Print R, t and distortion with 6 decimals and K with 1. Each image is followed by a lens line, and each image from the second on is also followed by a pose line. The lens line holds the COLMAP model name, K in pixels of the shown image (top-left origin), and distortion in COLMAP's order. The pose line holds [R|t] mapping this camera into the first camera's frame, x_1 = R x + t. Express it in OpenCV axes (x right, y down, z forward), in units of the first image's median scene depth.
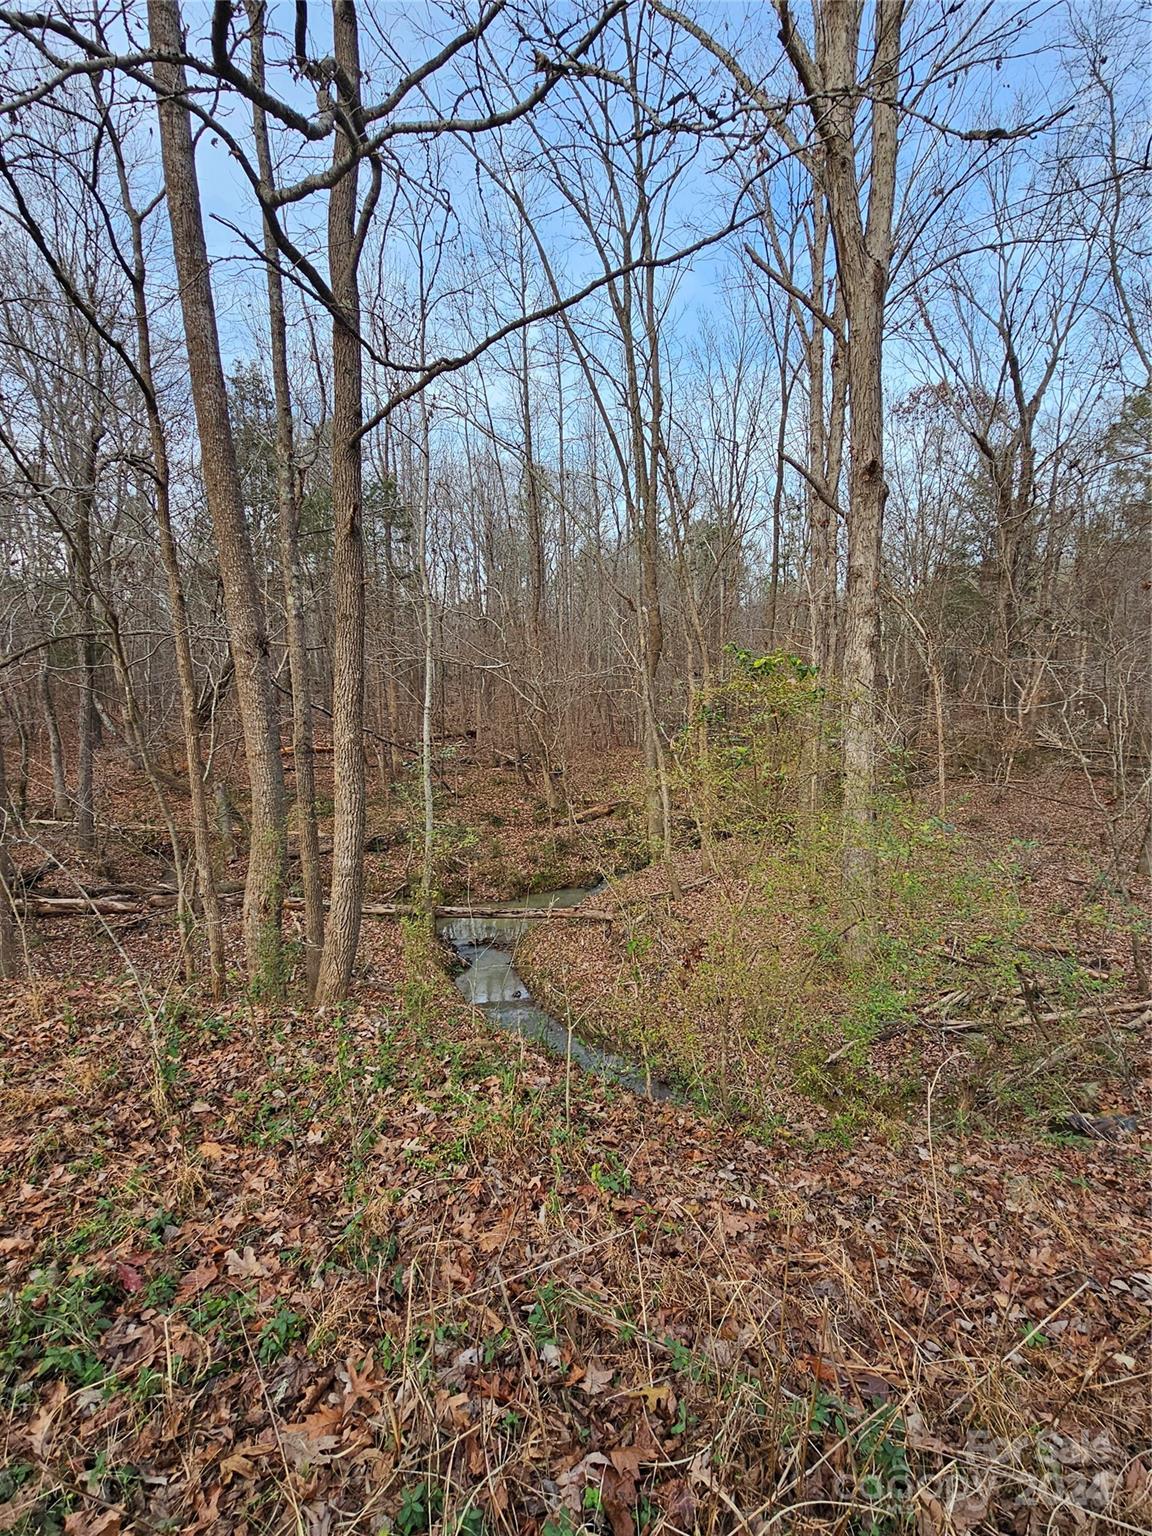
lens RADIAL K [[760.6, 0, 575.4], [0, 760.6, 770.7], [0, 0, 1]] dist [-0.000402, 0.007047]
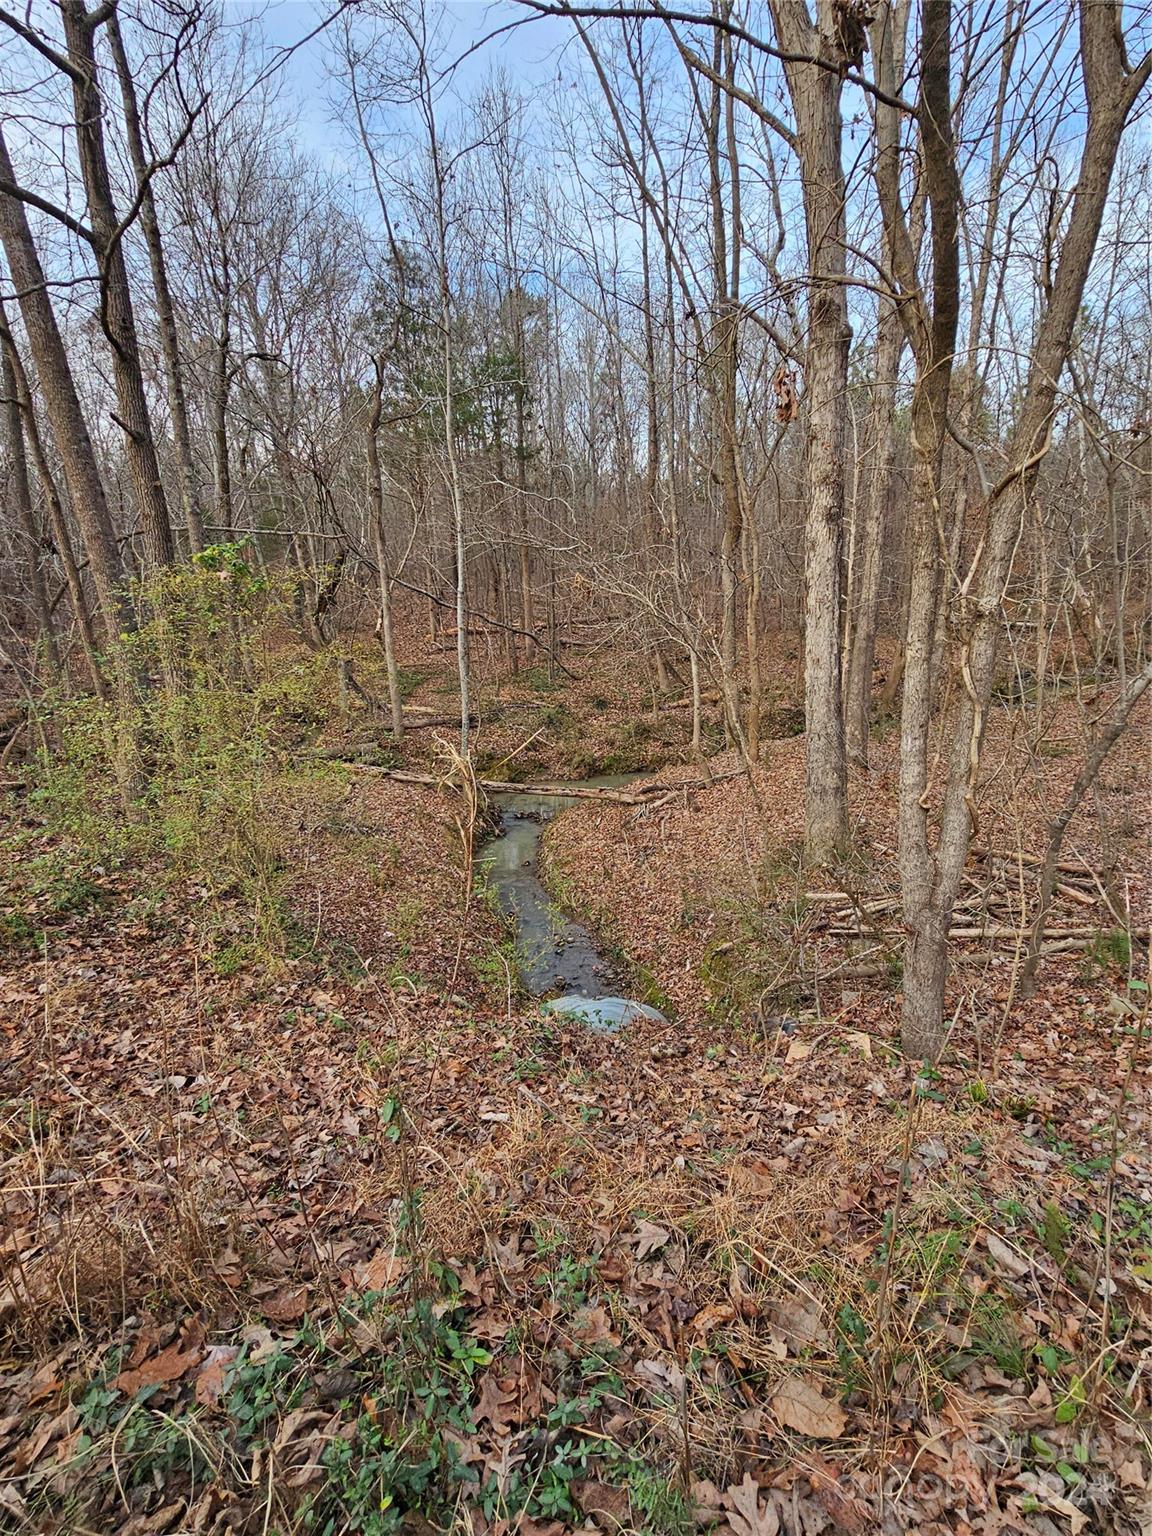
lens RADIAL K [[760.6, 0, 575.4], [0, 760.6, 770.7], [0, 0, 1]] dist [-0.000402, 0.007047]
pose [[0.958801, 0.056950, -0.278310, 0.257158], [-0.014069, 0.988017, 0.153705, -0.003103], [0.283729, -0.143457, 0.948113, 0.015660]]
